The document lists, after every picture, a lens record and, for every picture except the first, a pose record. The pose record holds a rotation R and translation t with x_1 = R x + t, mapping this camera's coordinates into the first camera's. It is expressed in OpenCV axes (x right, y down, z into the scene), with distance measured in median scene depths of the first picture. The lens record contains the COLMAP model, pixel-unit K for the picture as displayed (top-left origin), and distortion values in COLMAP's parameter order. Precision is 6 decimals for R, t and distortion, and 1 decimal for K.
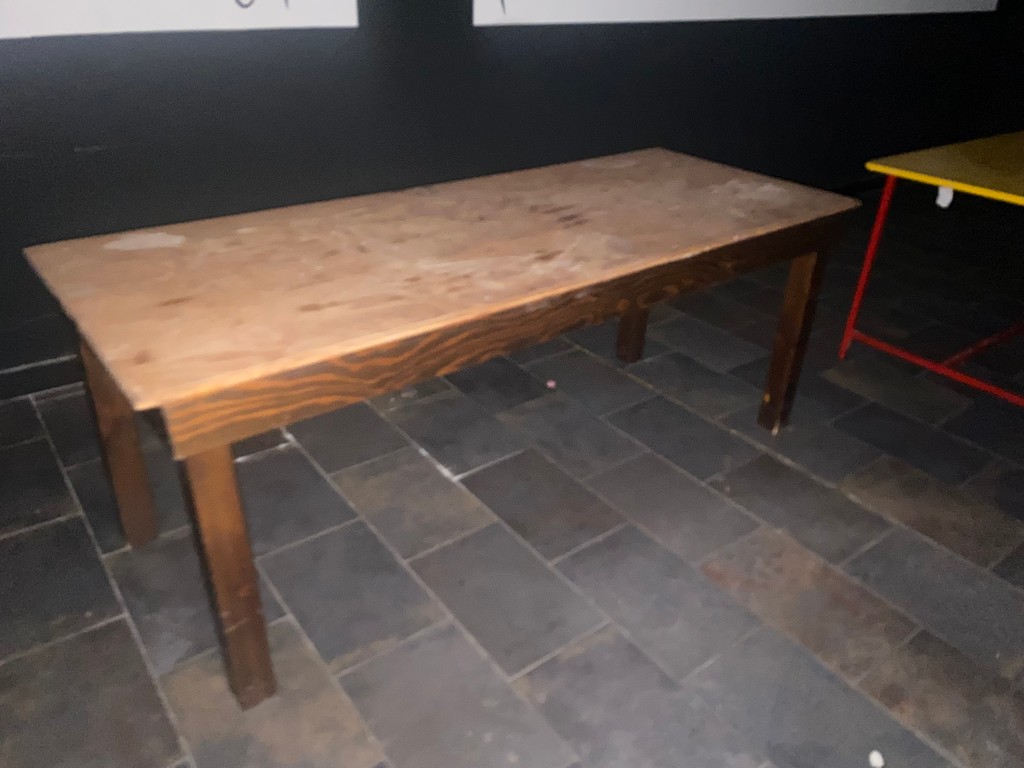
lens RADIAL K [[753.8, 0, 514.6], [0, 753.8, 401.5], [0, 0, 1]] dist [0.040547, -0.002349]
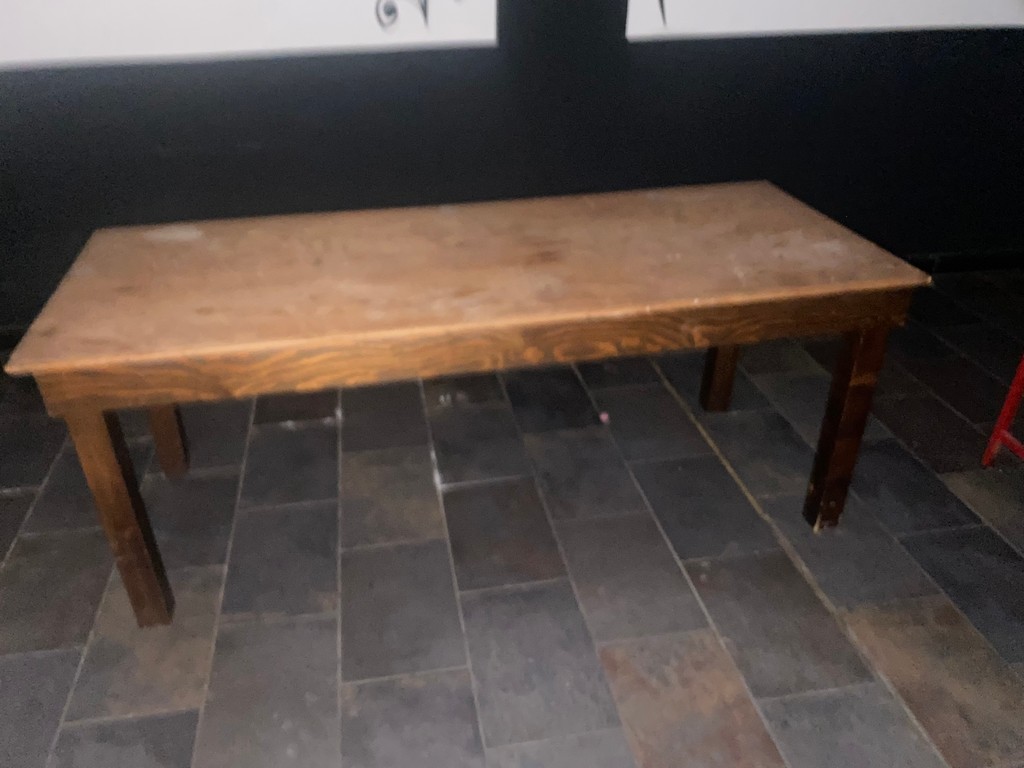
lens RADIAL K [[782.2, 0, 511.8], [0, 782.2, 391.5], [0, 0, 1]] dist [-0.000478, -0.000977]
pose [[0.884553, 0.199786, -0.421487, 0.486445], [-0.196635, 0.979126, 0.051442, -0.113250], [0.422966, 0.037376, 0.905374, 0.085203]]
